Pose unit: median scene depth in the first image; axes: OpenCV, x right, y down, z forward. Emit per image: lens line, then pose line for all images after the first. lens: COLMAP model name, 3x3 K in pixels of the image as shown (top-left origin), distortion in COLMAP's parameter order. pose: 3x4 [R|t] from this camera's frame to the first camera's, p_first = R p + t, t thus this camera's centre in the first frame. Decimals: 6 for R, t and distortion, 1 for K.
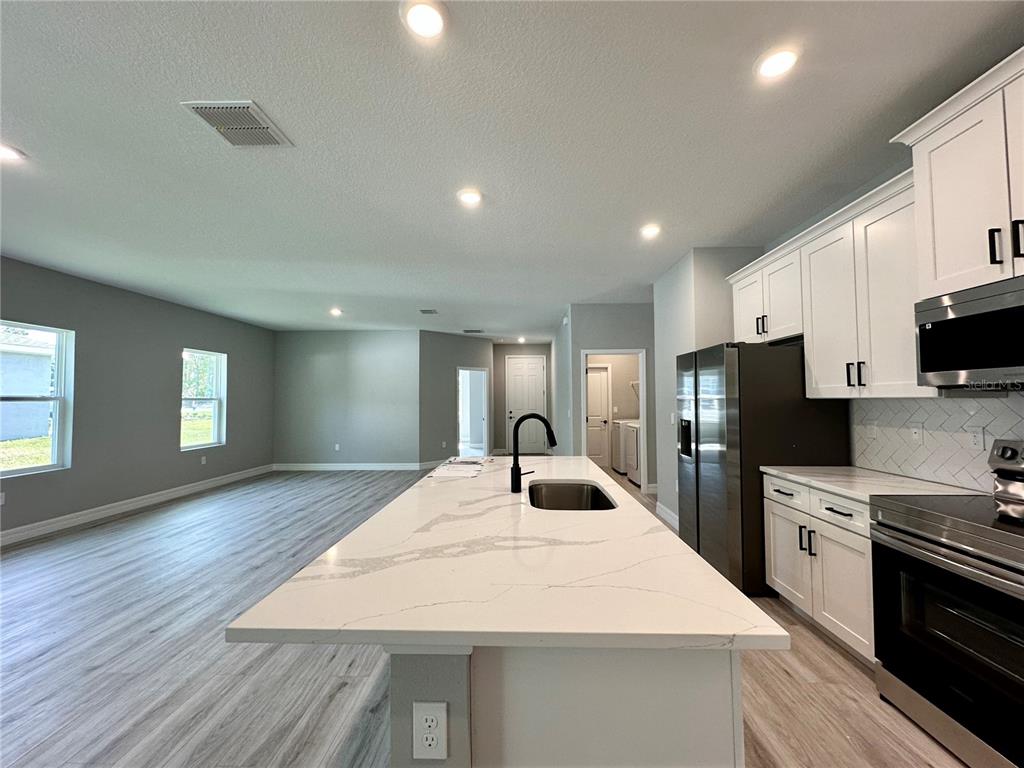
lens RADIAL K [[408.5, 0, 512.0], [0, 408.5, 384.0], [0, 0, 1]] dist [-0.002382, 0.001048]
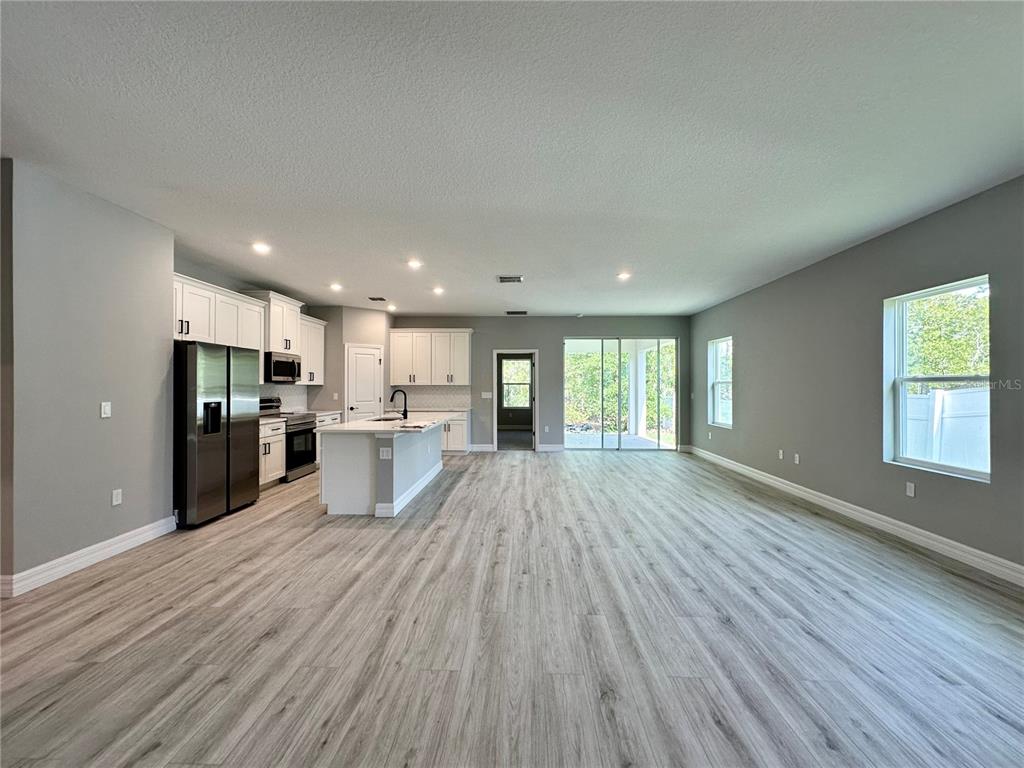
lens RADIAL K [[408.5, 0, 512.0], [0, 408.5, 384.0], [0, 0, 1]] dist [-0.002382, 0.001048]
pose [[-0.999972, 0.005380, 0.005164, -0.474287], [0.005144, 0.998988, -0.044686, 0.107965], [-0.005399, -0.044659, -0.998988, 2.475179]]
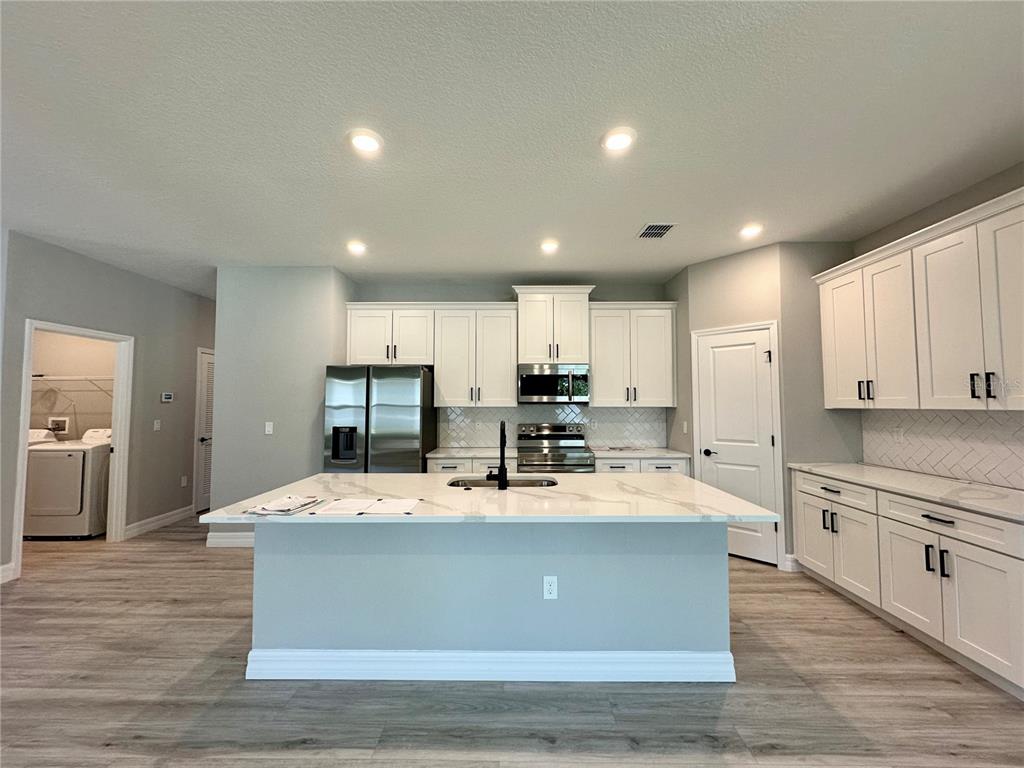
lens RADIAL K [[408.5, 0, 512.0], [0, 408.5, 384.0], [0, 0, 1]] dist [-0.002382, 0.001048]
pose [[-0.015793, 0.054801, 0.998372, -0.782073], [-0.038641, 0.997718, -0.055376, 0.020976], [-0.999128, -0.039453, -0.013639, 0.672738]]
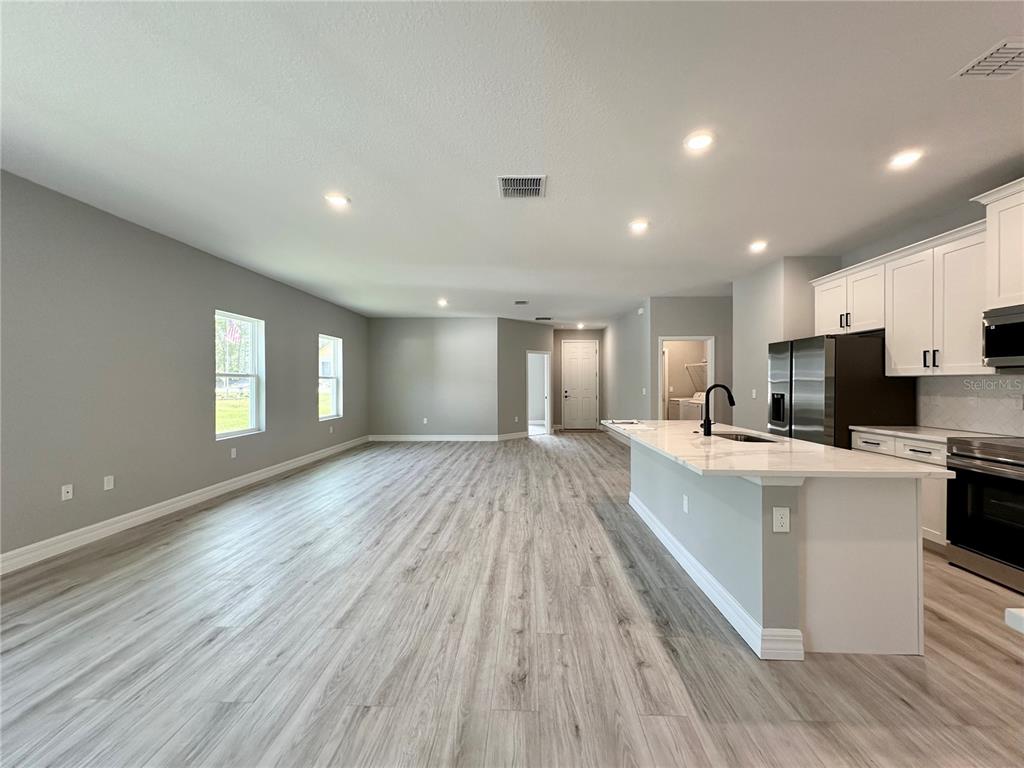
lens RADIAL K [[406.4, 0, 512.0], [0, 406.4, 384.0], [0, 0, 1]] dist [-0.001773, 0.000264]
pose [[0.999926, 0.004915, -0.011118, -0.469453], [-0.004442, 0.999100, 0.042189, 0.008997], [0.011316, -0.042136, 0.999048, -0.337457]]
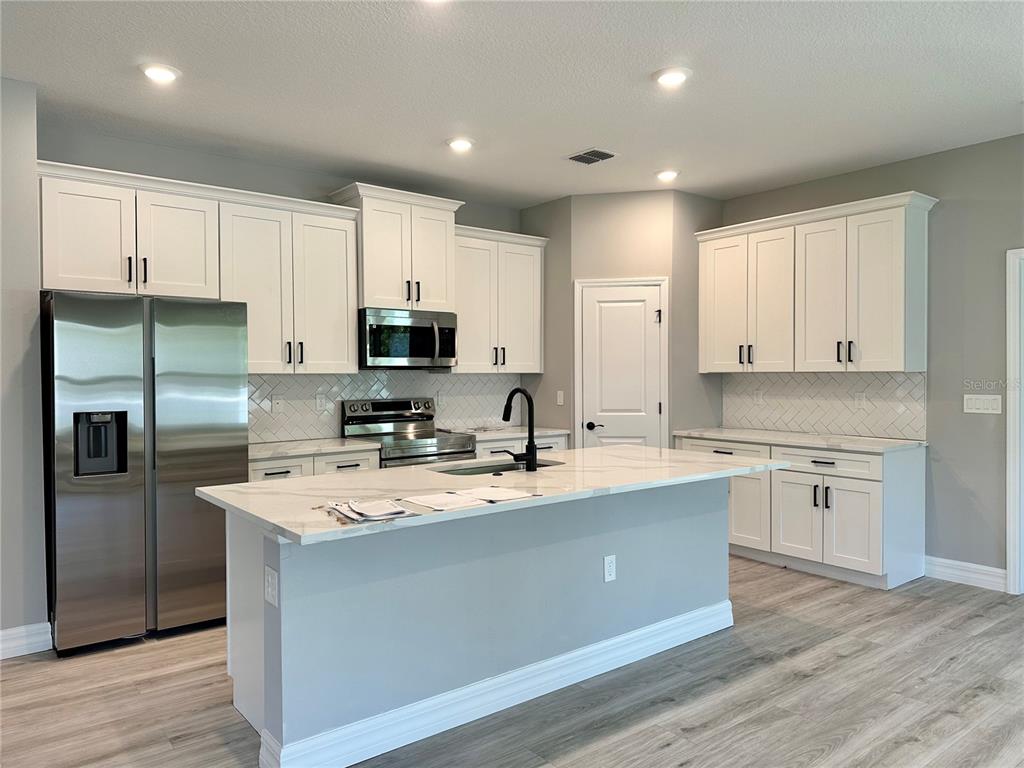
lens RADIAL K [[712.3, 0, 512.0], [0, 712.3, 384.0], [0, 0, 1]] dist [0.082413, -0.102999]
pose [[-0.636329, -0.002701, 0.771413, -0.823135], [-0.021516, 0.999667, -0.014247, 0.060342], [-0.771118, -0.025663, -0.636175, 1.398430]]
